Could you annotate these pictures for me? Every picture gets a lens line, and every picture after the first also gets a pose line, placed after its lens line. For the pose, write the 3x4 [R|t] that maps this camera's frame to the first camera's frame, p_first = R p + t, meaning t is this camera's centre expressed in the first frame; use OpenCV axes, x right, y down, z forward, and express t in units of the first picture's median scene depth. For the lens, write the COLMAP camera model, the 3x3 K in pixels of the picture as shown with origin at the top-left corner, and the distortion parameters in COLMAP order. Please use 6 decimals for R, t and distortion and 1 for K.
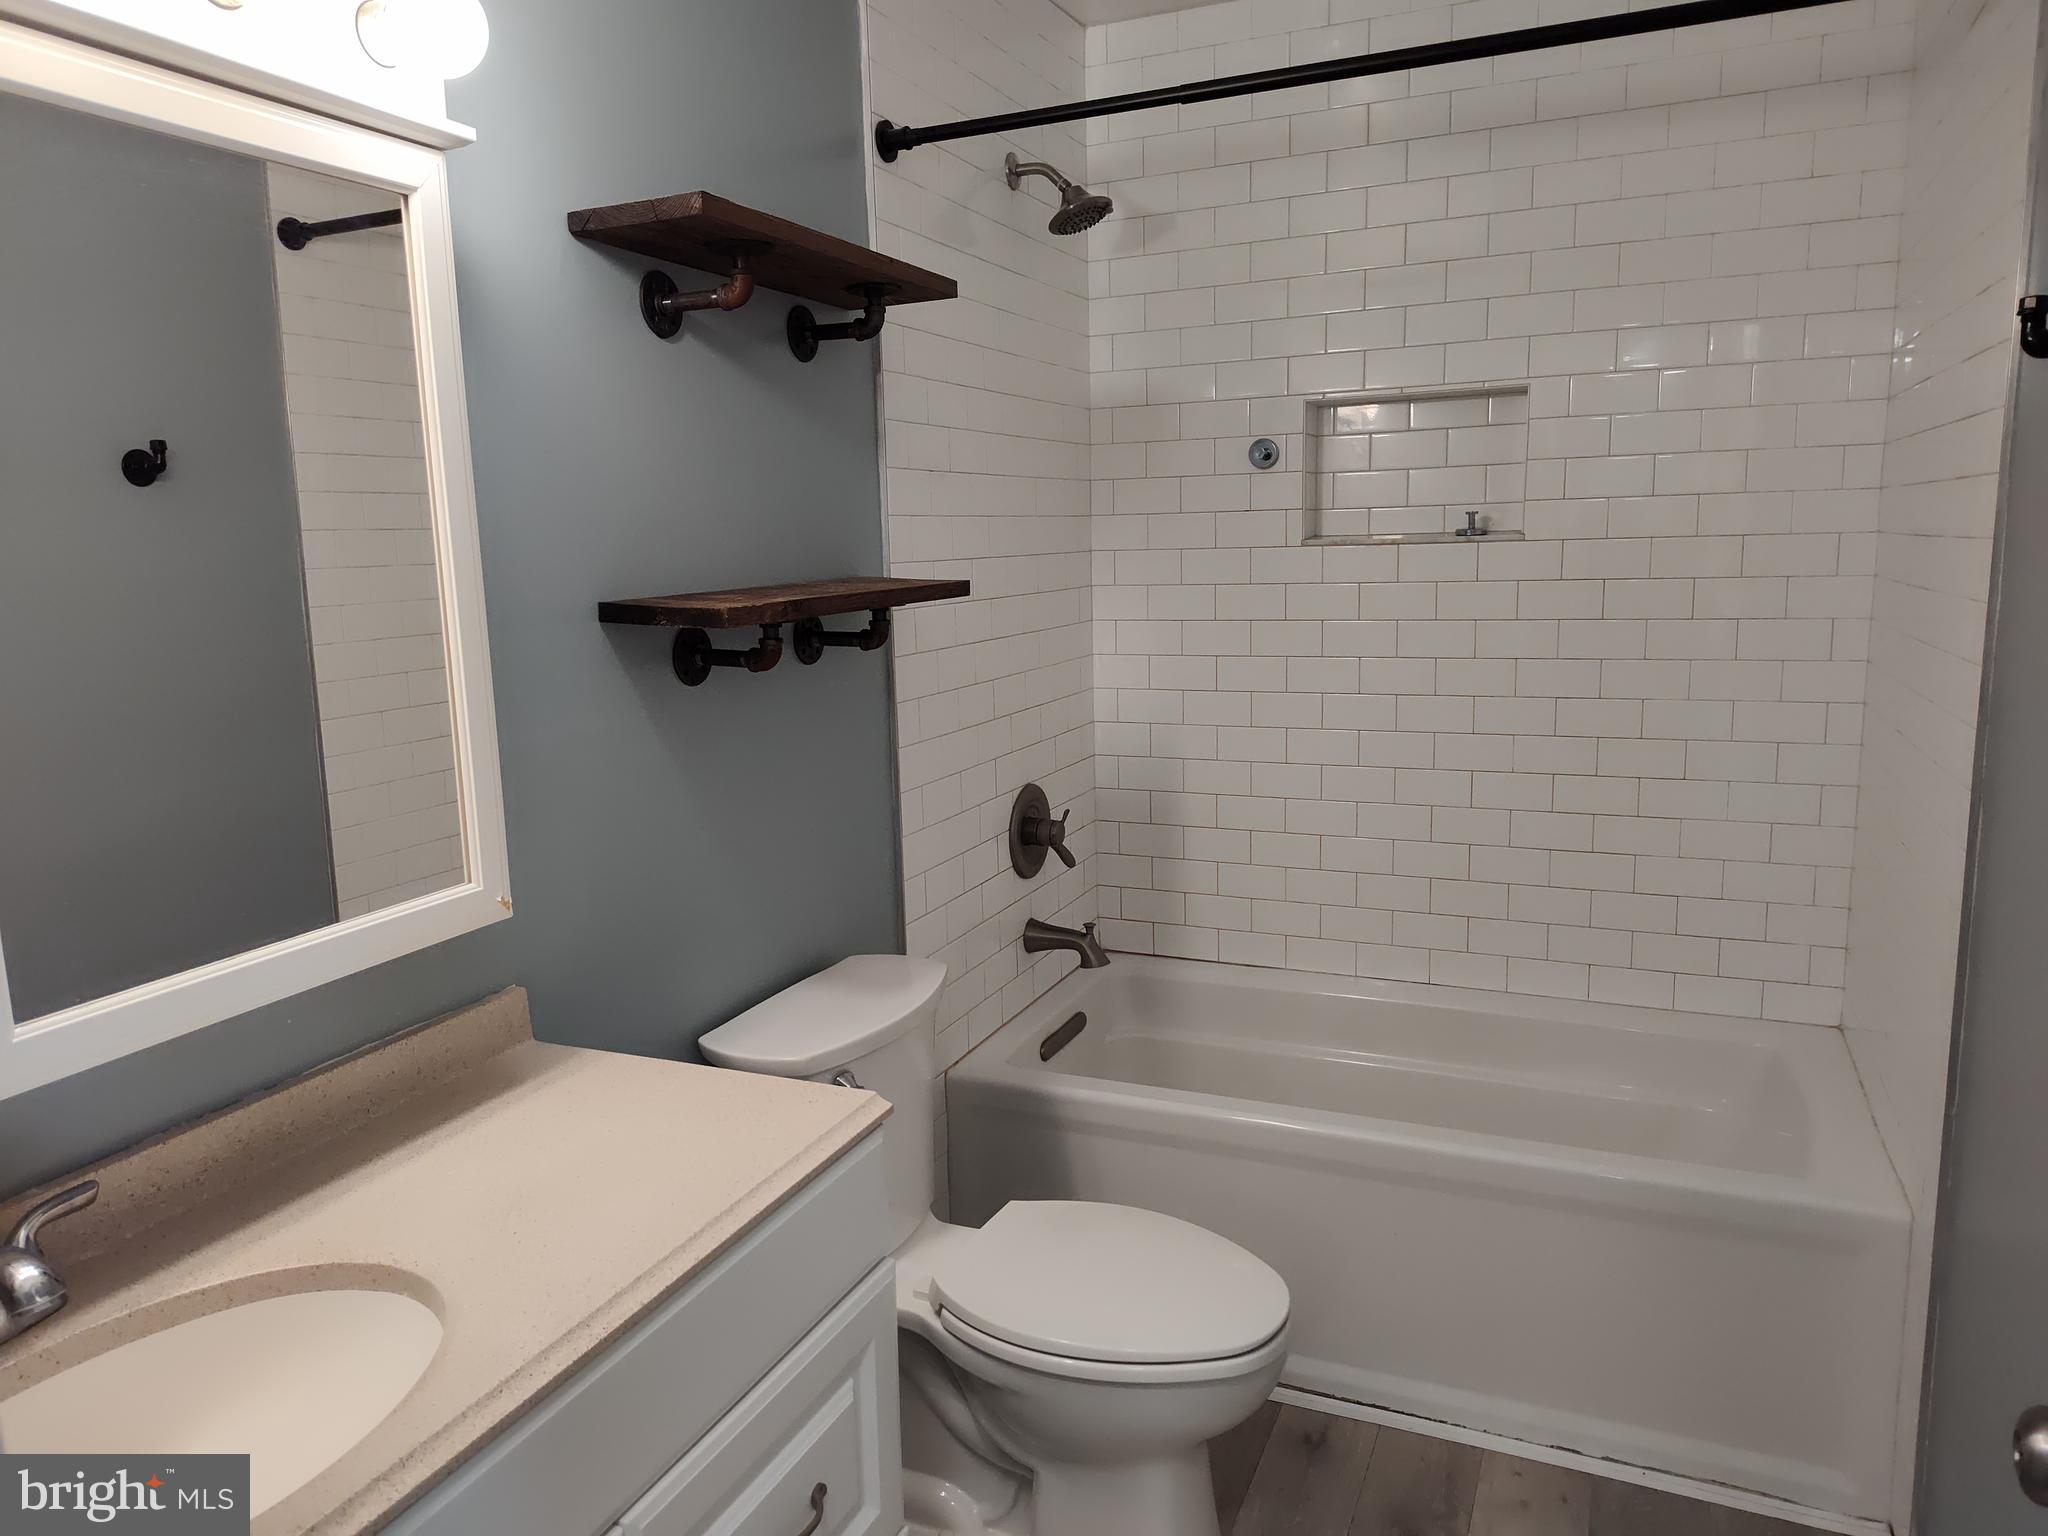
lens RADIAL K [[1375.2, 0, 1032.7], [0, 1375.2, 743.2], [0, 0, 1]] dist [0.039557, -0.072975]
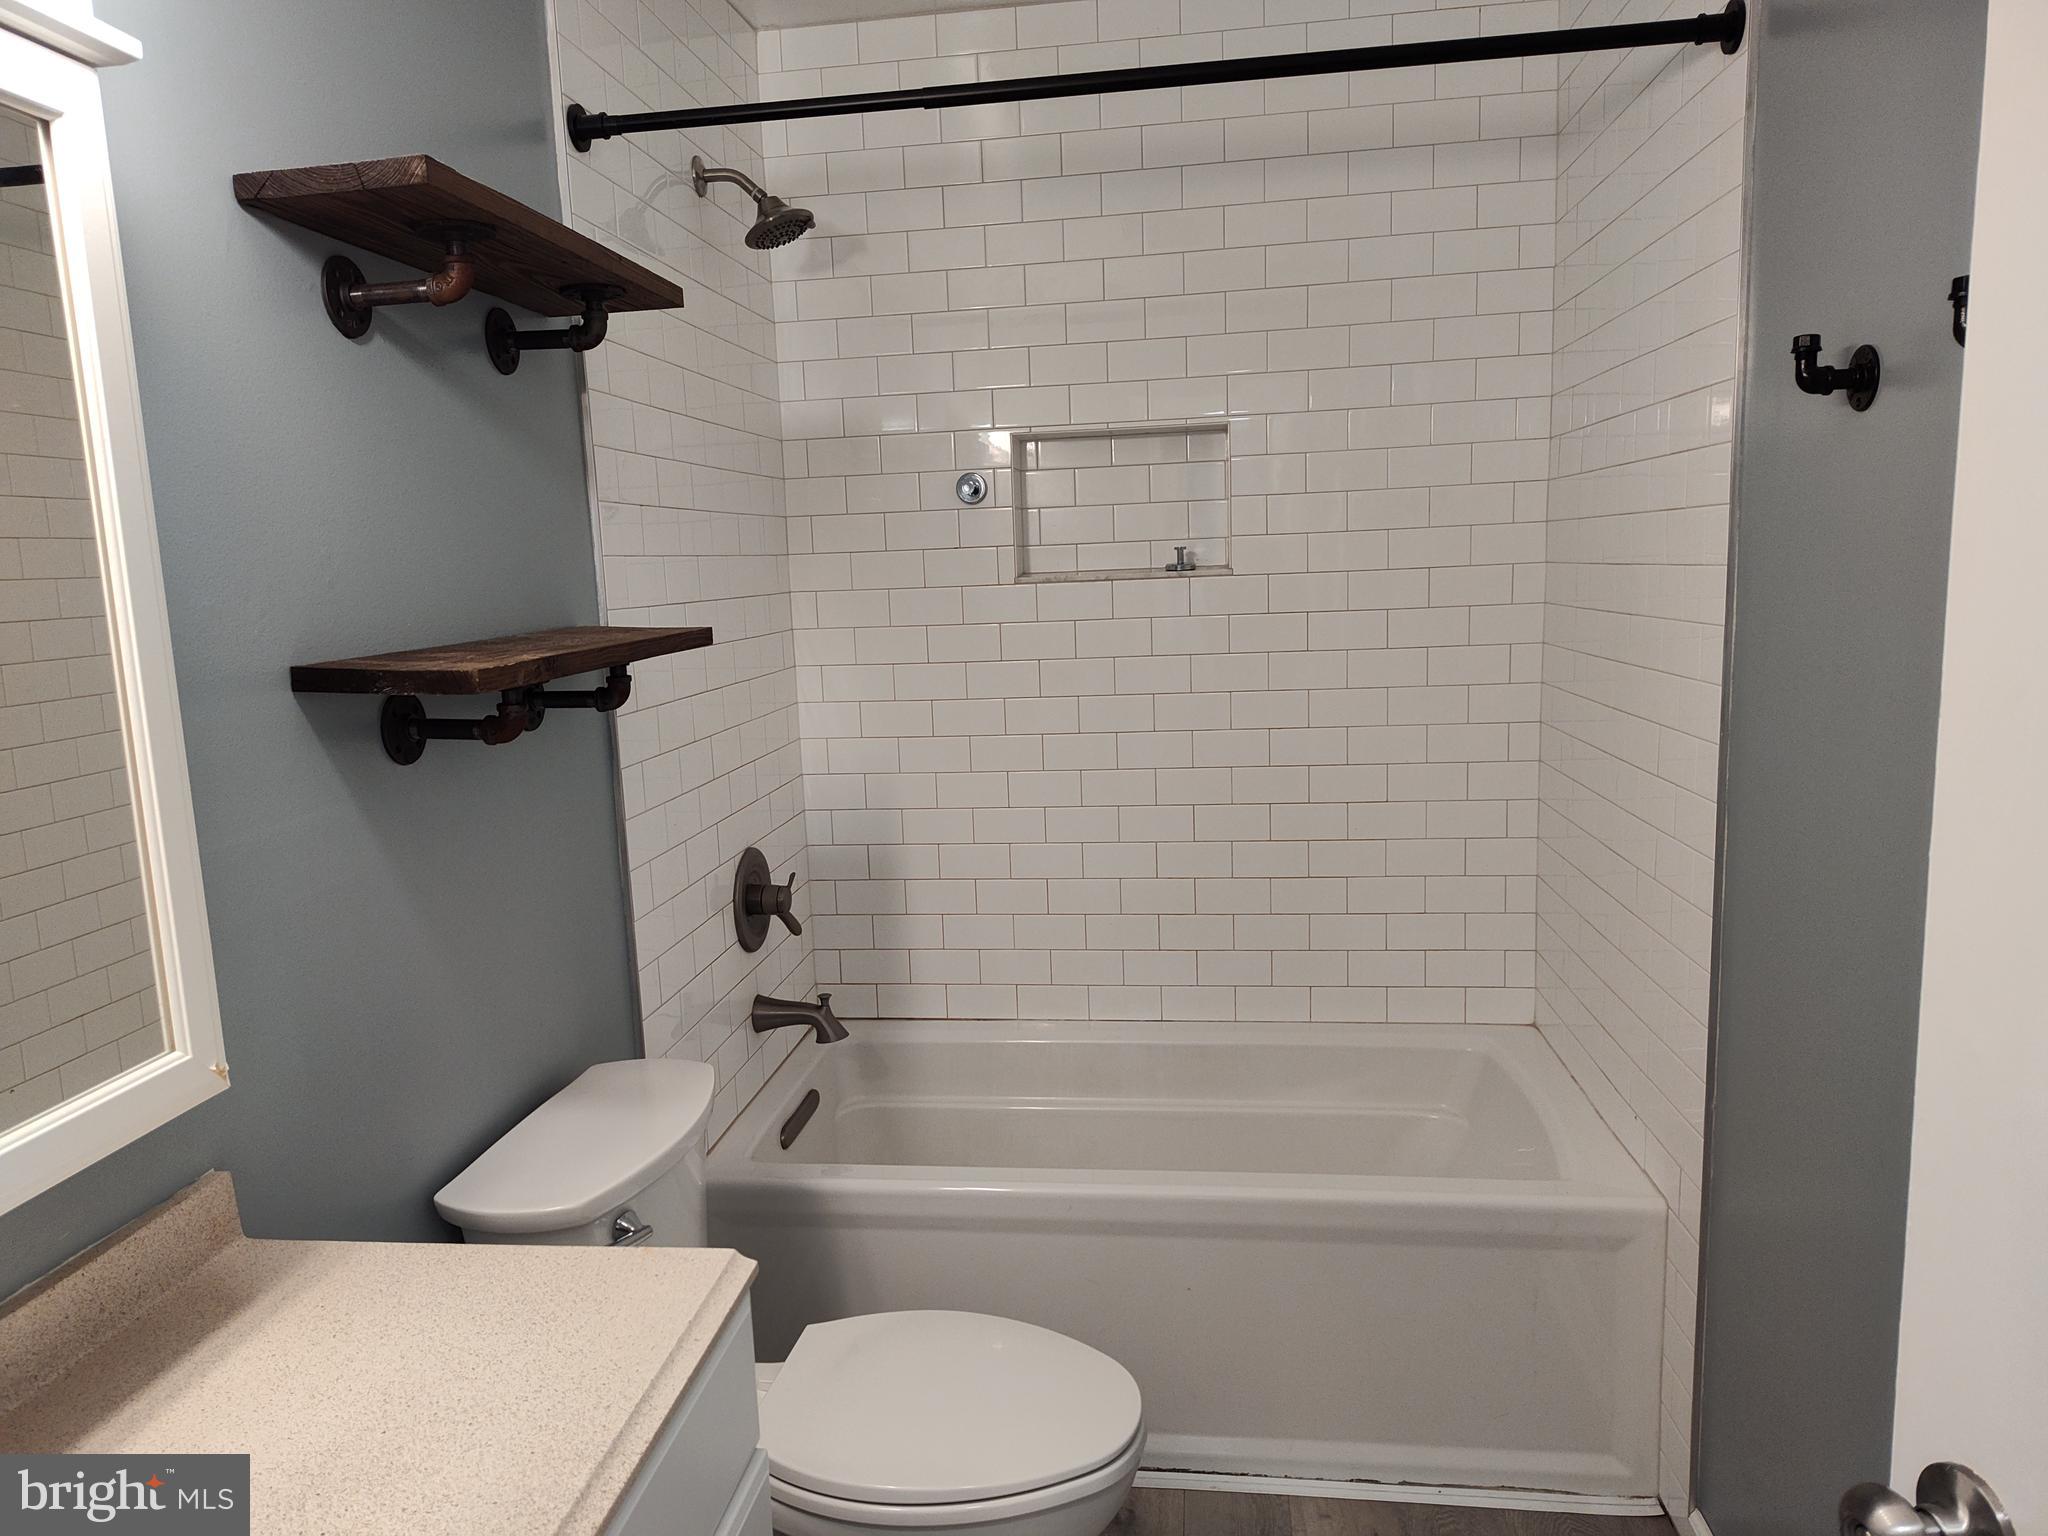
lens RADIAL K [[1371.8, 0, 1018.0], [0, 1371.8, 768.2], [0, 0, 1]] dist [0.040741, -0.053819]
pose [[0.961518, -0.051972, 0.269782, -0.079203], [0.054767, 0.998495, -0.002837, -0.011666], [-0.269229, 0.017503, 0.962917, 0.077244]]
